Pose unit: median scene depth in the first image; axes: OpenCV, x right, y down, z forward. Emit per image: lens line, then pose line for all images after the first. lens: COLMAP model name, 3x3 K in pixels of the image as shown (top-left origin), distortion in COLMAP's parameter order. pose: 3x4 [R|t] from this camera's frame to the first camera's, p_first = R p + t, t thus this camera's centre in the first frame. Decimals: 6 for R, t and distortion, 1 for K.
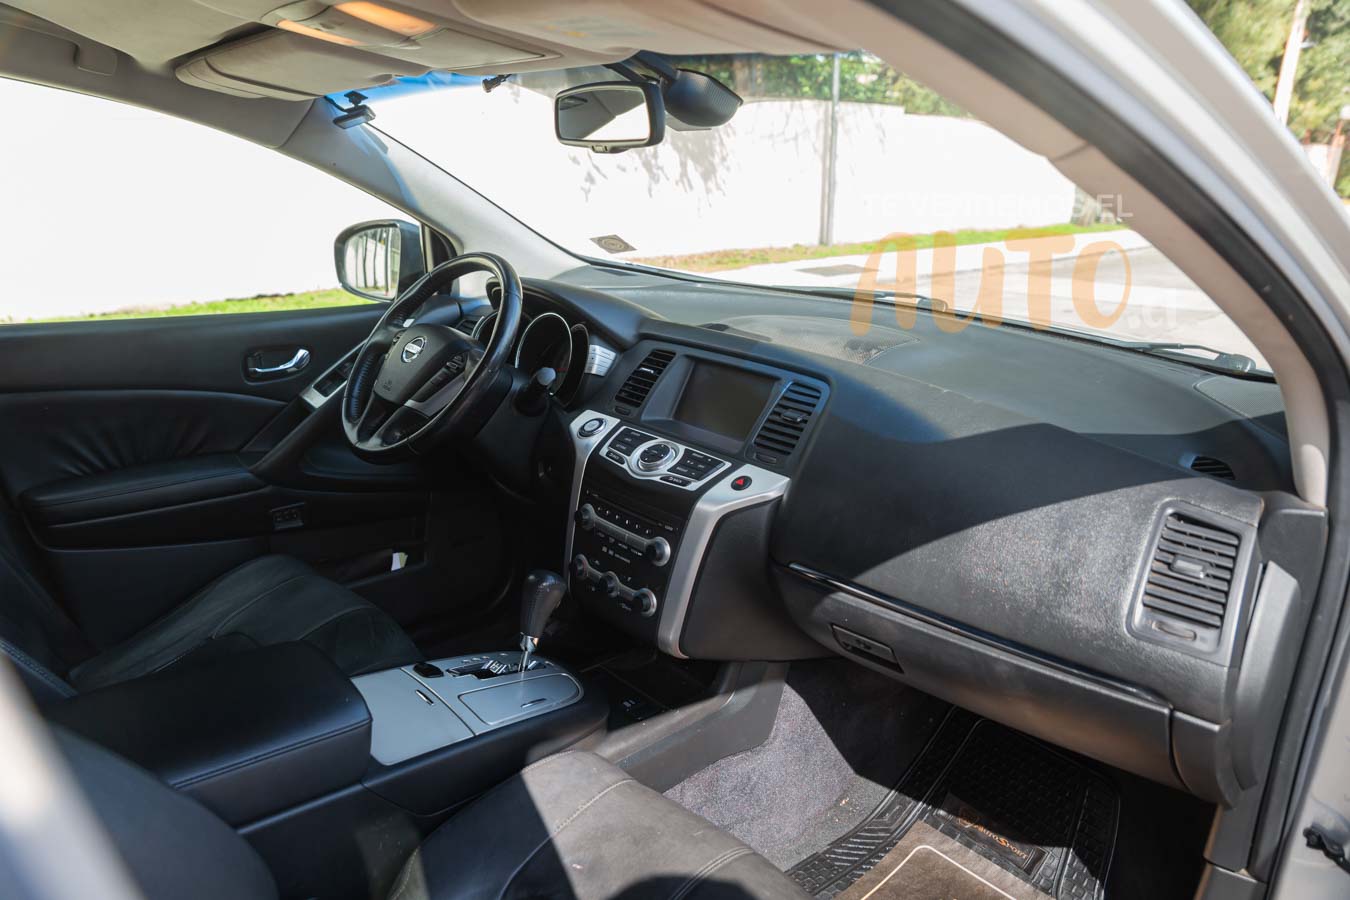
lens RADIAL K [[908.3, 0, 662.0], [0, 908.3, 456.1], [0, 0, 1]] dist [-0.100239, 0.069220]
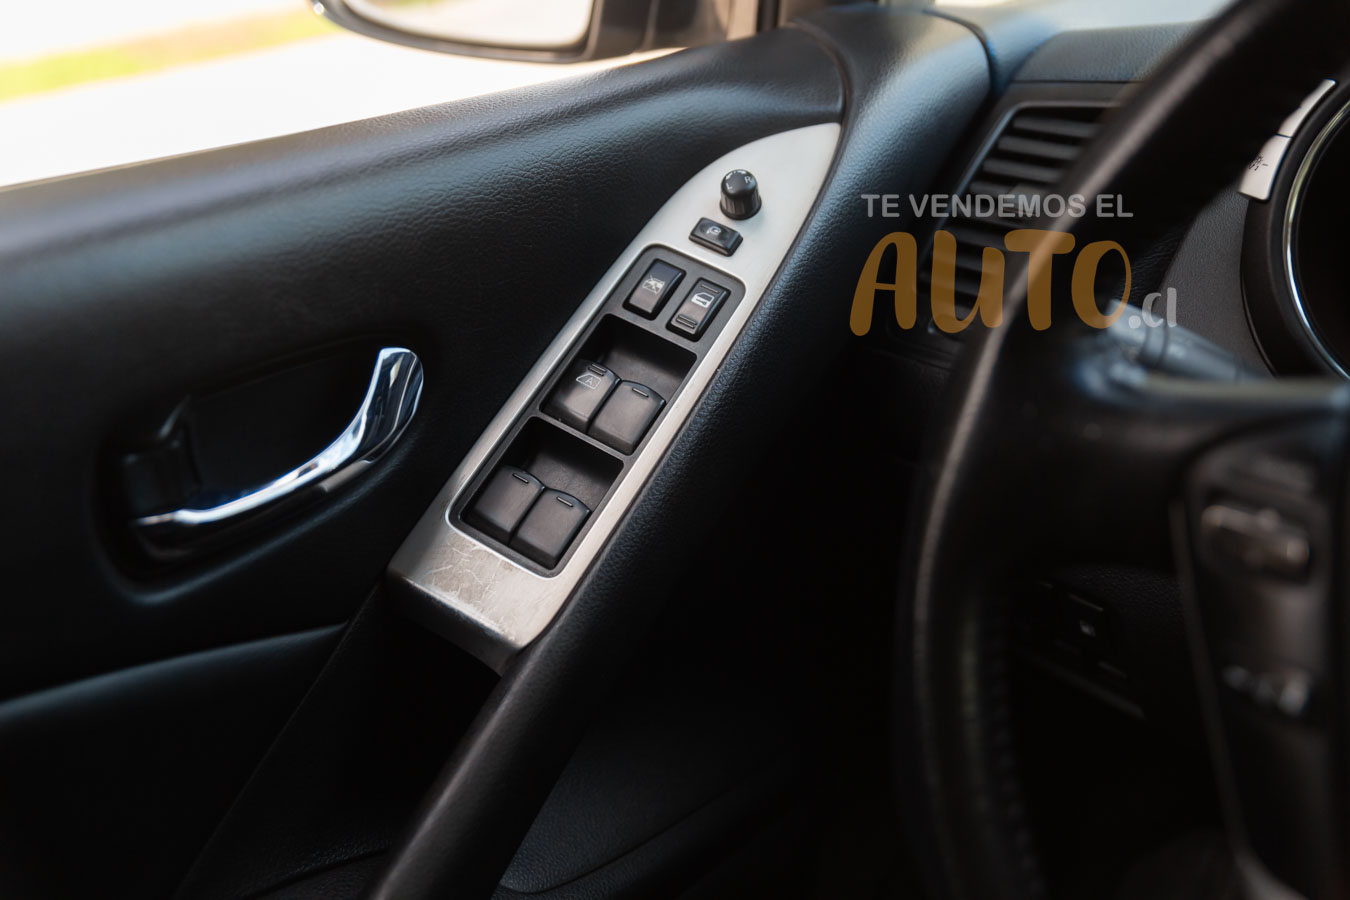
lens RADIAL K [[1306.7, 0, 672.5], [0, 1306.7, 469.9], [0, 0, 1]] dist [0.009691, 0.000000]
pose [[0.986648, -0.121391, 0.108585, -0.441883], [0.104309, 0.982995, 0.151132, -0.149082], [-0.125084, -0.137788, 0.982532, 0.851367]]
